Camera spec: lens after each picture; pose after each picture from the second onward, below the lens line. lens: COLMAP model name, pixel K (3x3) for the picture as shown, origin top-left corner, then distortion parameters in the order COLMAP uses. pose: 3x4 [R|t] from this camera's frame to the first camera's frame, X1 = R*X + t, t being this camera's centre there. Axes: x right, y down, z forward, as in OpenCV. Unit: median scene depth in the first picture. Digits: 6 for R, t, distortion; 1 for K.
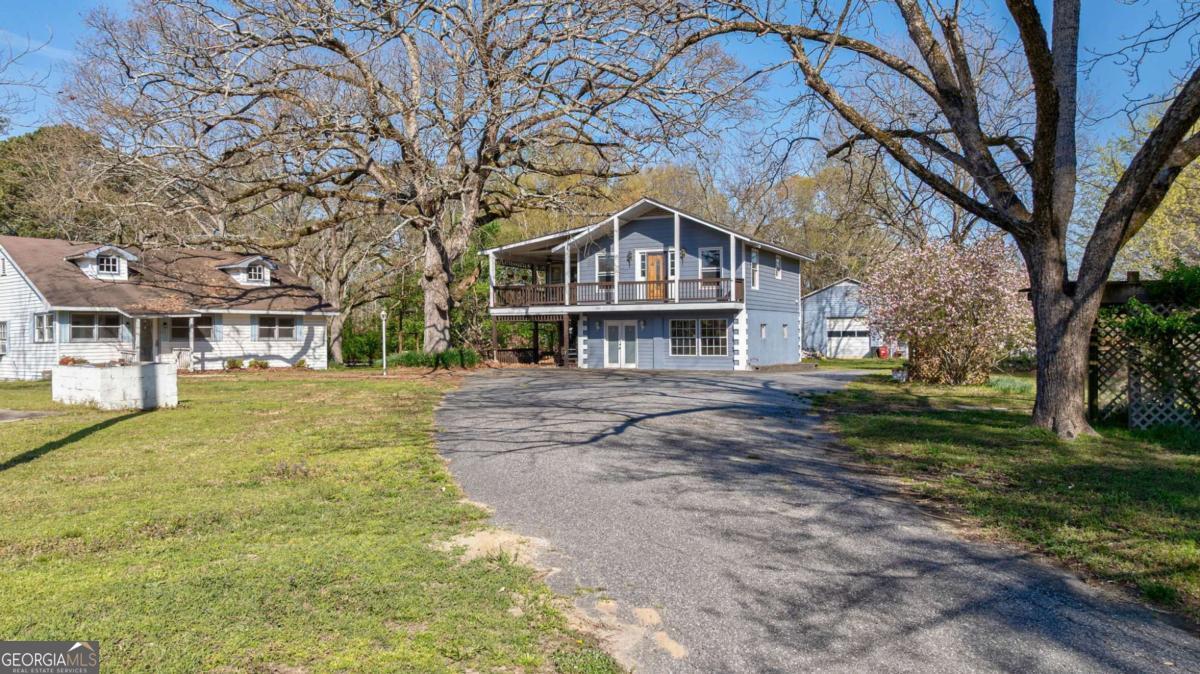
lens RADIAL K [[853.2, 0, 600.0], [0, 853.2, 337.0], [0, 0, 1]] dist [-0.018503, -0.006365]
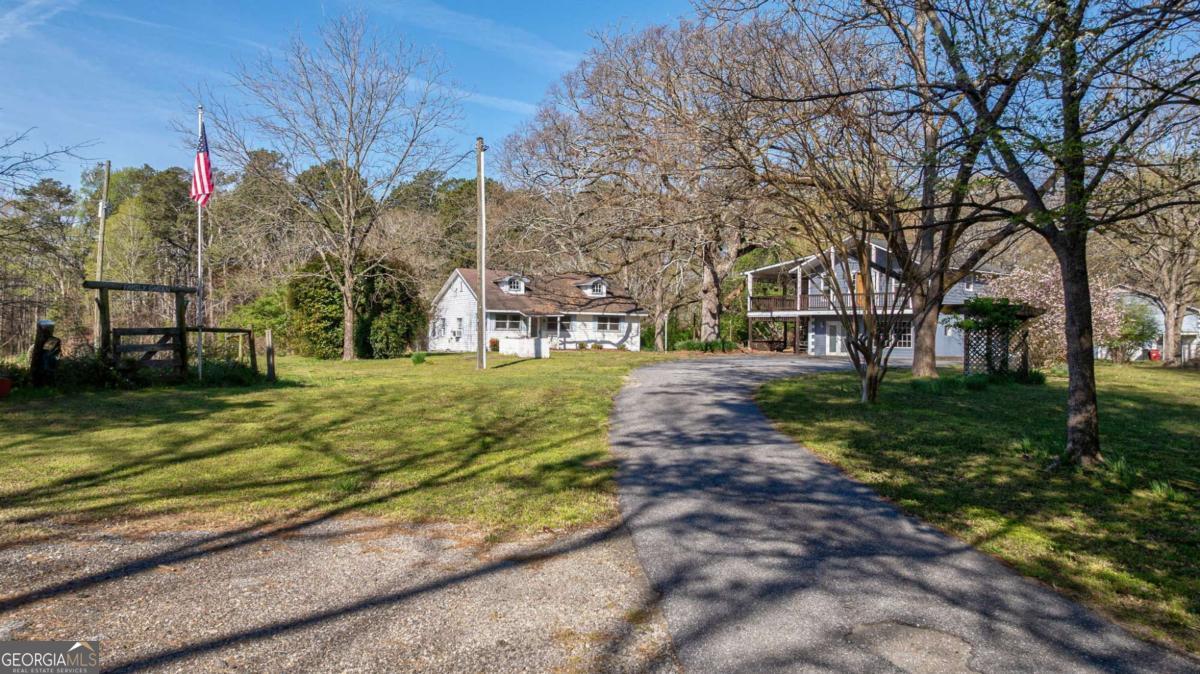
lens RADIAL K [[853.2, 0, 600.0], [0, 853.2, 337.0], [0, 0, 1]] dist [-0.018503, -0.006365]
pose [[0.918384, 0.018119, -0.395275, 0.221003], [-0.018111, 0.999829, 0.003751, 0.007977], [0.395275, 0.003714, 0.918555, -0.436470]]
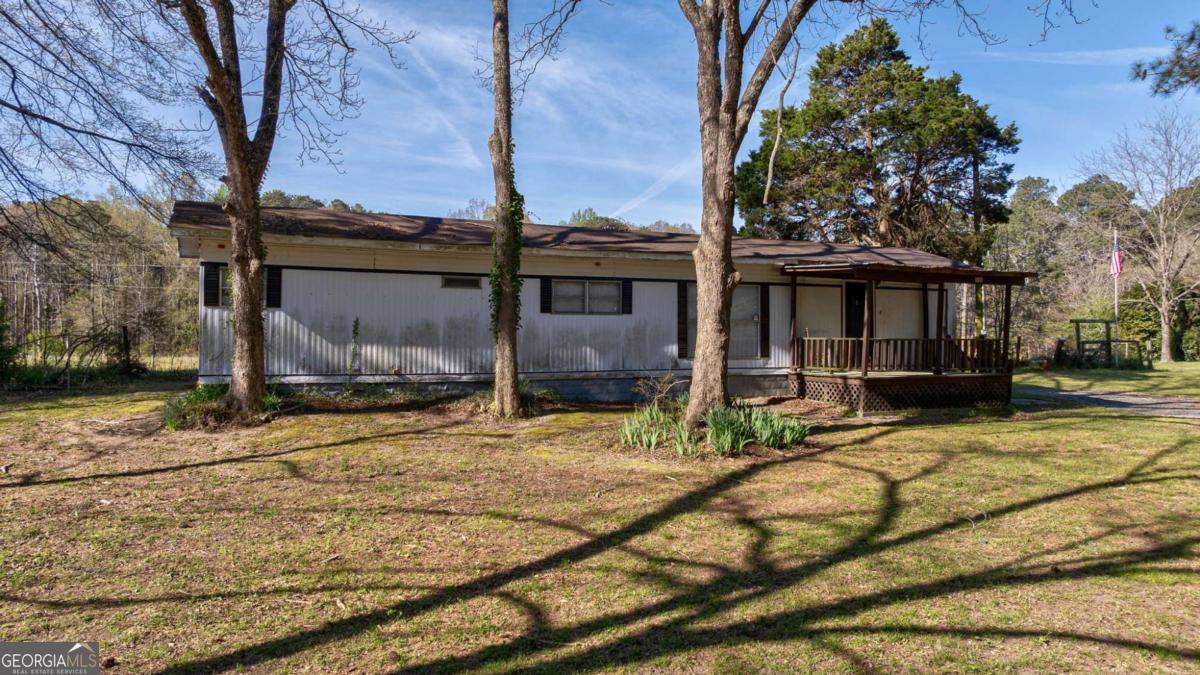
lens RADIAL K [[853.2, 0, 600.0], [0, 853.2, 337.5], [0, 0, 1]] dist [-0.018503, -0.006365]
pose [[0.347040, 0.006998, -0.937824, 0.564556], [-0.007702, 0.999960, 0.004611, 0.005613], [0.937819, 0.005623, 0.347080, -1.049879]]
